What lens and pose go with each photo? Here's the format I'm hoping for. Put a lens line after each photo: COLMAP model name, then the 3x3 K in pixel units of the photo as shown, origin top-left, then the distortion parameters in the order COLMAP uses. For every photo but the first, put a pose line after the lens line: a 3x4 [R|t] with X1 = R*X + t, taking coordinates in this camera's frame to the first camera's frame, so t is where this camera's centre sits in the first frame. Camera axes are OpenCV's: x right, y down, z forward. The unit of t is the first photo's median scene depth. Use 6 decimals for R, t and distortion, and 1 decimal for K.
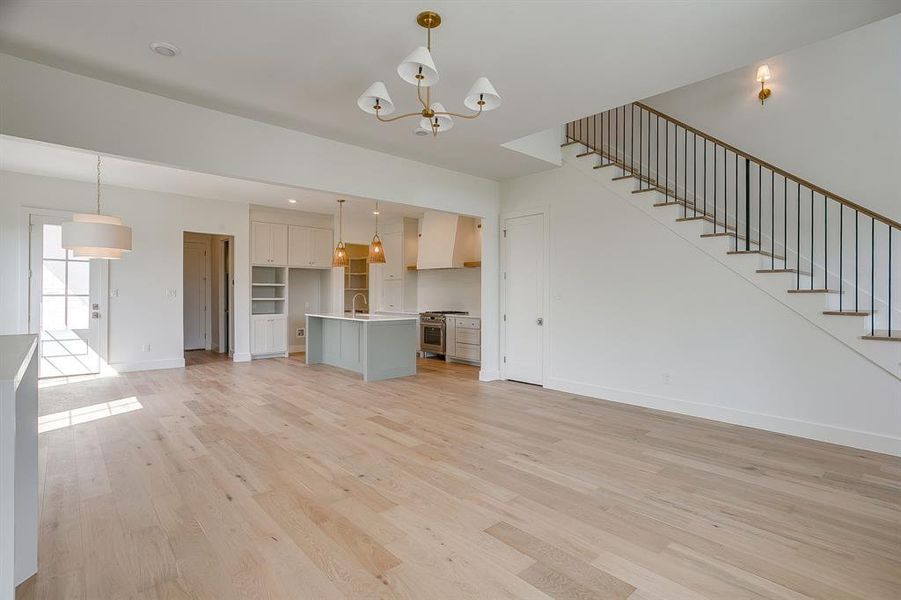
lens RADIAL K [[441.1, 0, 456.7], [0, 441.1, 293.4], [0, 0, 1]] dist [-0.021329, 0.000881]
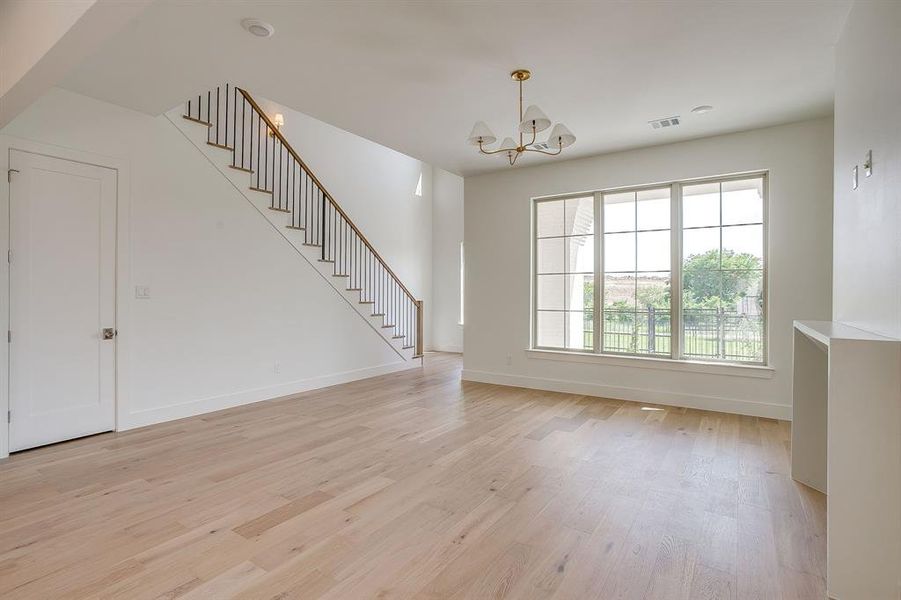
lens RADIAL K [[436.7, 0, 451.7], [0, 436.7, 289.2], [0, 0, 1]] dist [-0.040271, 0.021916]
pose [[-0.232003, 0.005021, 0.972702, -0.499257], [-0.003202, 0.999977, -0.005925, 0.000480], [-0.972710, -0.004489, -0.231981, 0.598648]]
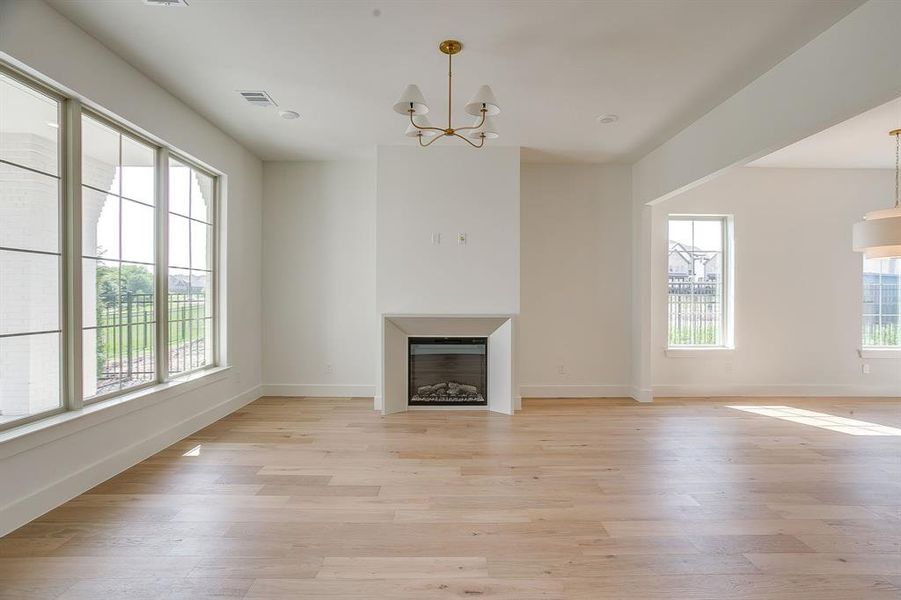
lens RADIAL K [[432.3, 0, 450.5], [0, 432.3, 300.0], [0, 0, 1]] dist [-0.032017, 0.001288]
pose [[-0.671020, -0.003982, -0.741428, 0.296804], [-0.007626, 0.999970, 0.001531, 0.004009], [0.741400, 0.006681, -0.671030, 0.697920]]
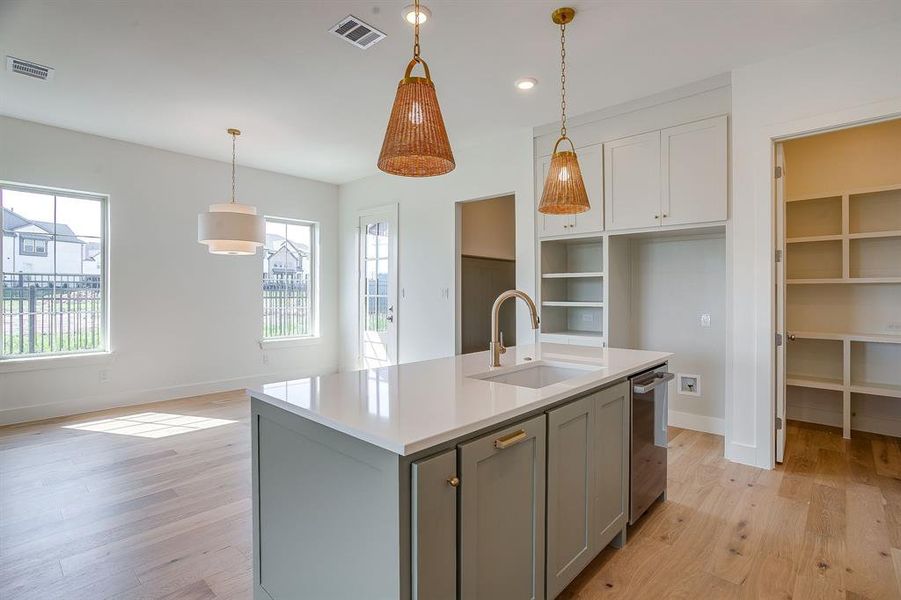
lens RADIAL K [[432.3, 0, 450.5], [0, 432.3, 300.0], [0, 0, 1]] dist [-0.032017, 0.001288]
pose [[0.074837, 0.007914, -0.997164, 0.059502], [-0.000244, 0.999969, 0.007918, 0.005459], [0.997196, -0.000349, 0.074837, 1.066224]]
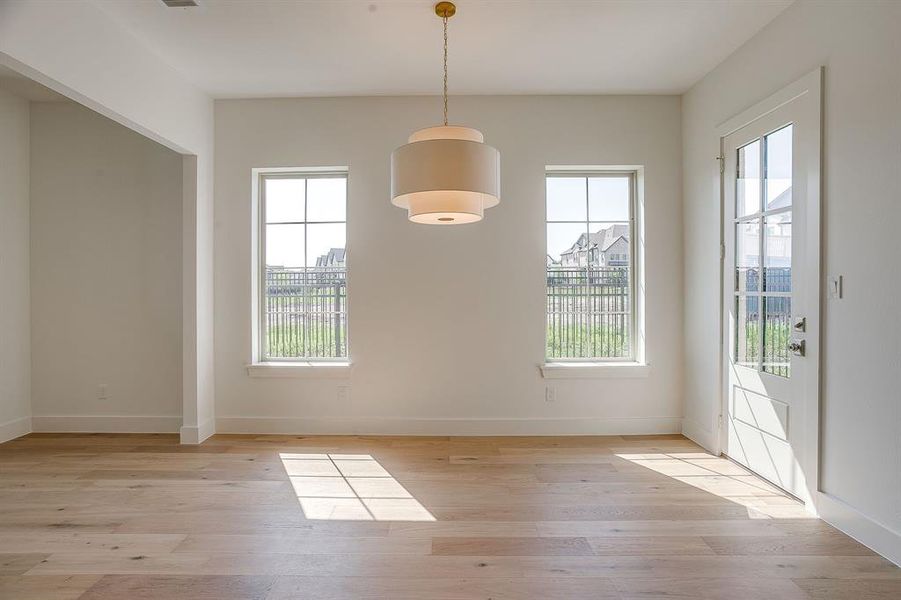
lens RADIAL K [[432.3, 0, 450.5], [0, 432.3, 300.0], [0, 0, 1]] dist [-0.032017, 0.001288]
pose [[-0.672874, 0.013254, -0.739638, -0.354236], [0.002289, 0.999872, 0.015834, 0.002443], [0.739754, 0.008961, -0.672818, 1.033053]]
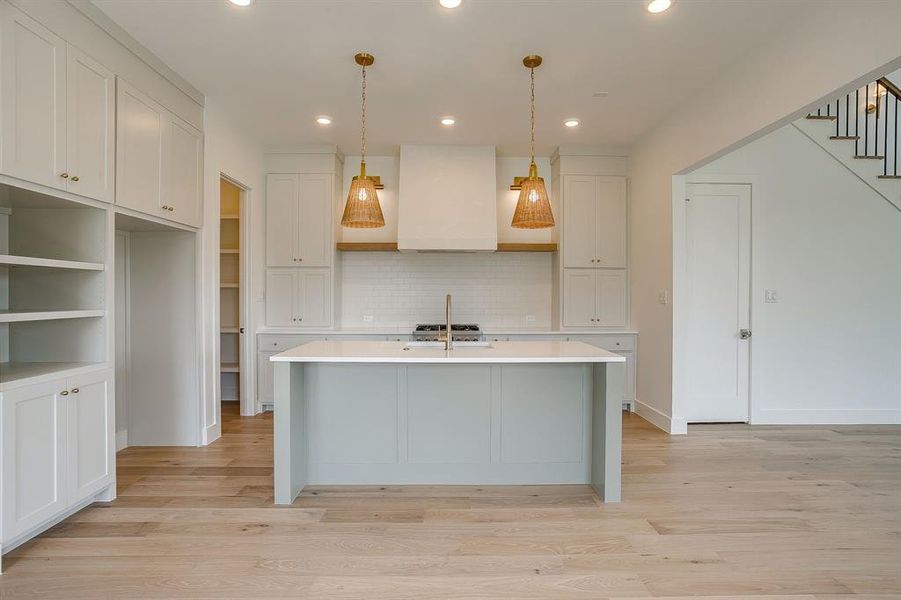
lens RADIAL K [[439.2, 0, 435.5], [0, 439.2, 295.9], [0, 0, 1]] dist [-0.045676, 0.022784]
pose [[0.658678, -0.002982, 0.752419, -0.616237], [-0.000867, 0.999988, 0.004723, -0.001056], [-0.752425, -0.003763, 0.658667, 0.837841]]
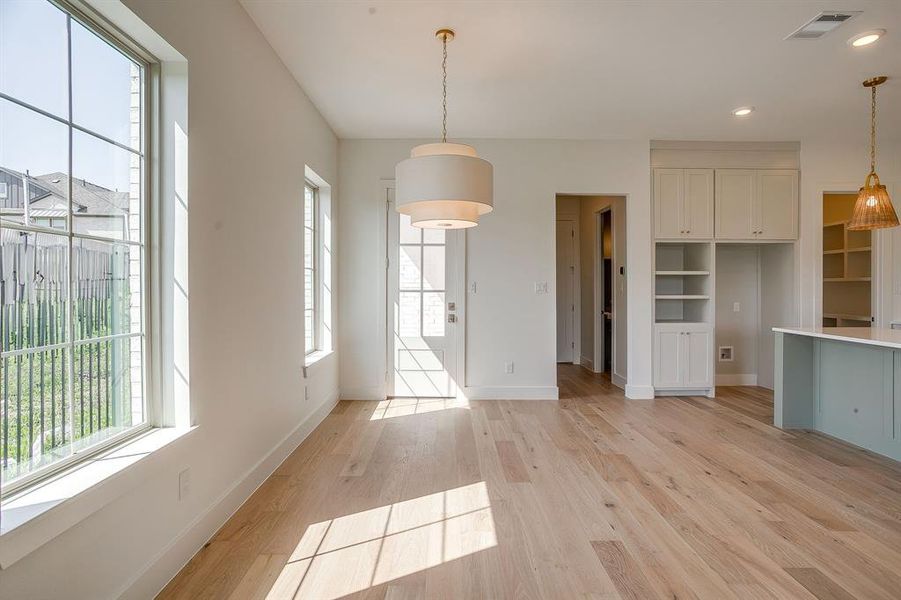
lens RADIAL K [[439.2, 0, 435.5], [0, 439.2, 295.9], [0, 0, 1]] dist [-0.045676, 0.022784]
pose [[0.724410, 0.010937, -0.689282, -0.343322], [0.004077, 0.999789, 0.020148, -0.002554], [0.689357, -0.017405, 0.724213, 0.449407]]
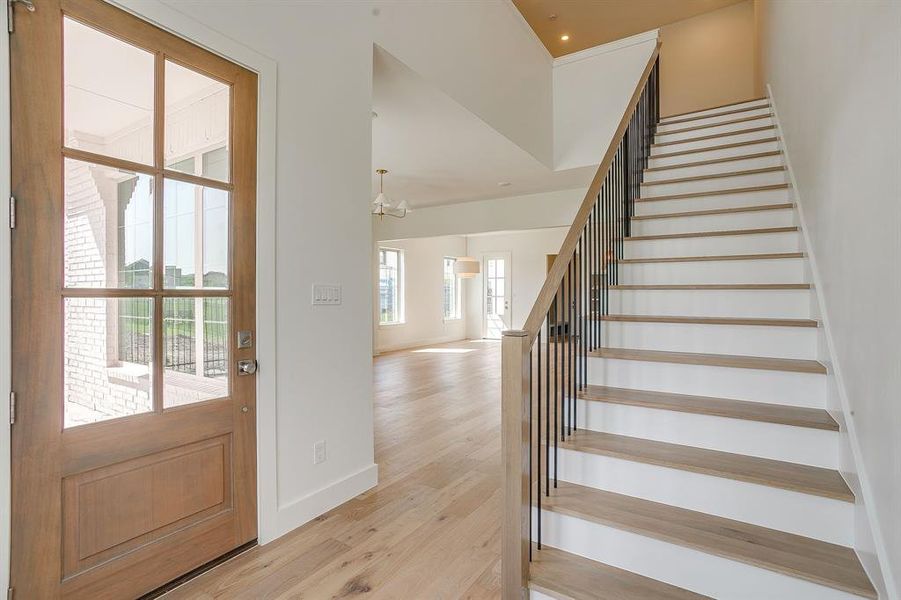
lens RADIAL K [[432.3, 0, 450.5], [0, 432.3, 300.0], [0, 0, 1]] dist [-0.032017, 0.001288]
pose [[0.256269, 0.005899, -0.966587, 0.871884], [0.001458, 0.999978, 0.006489, 0.007701], [0.966604, -0.003072, 0.256255, 0.311549]]
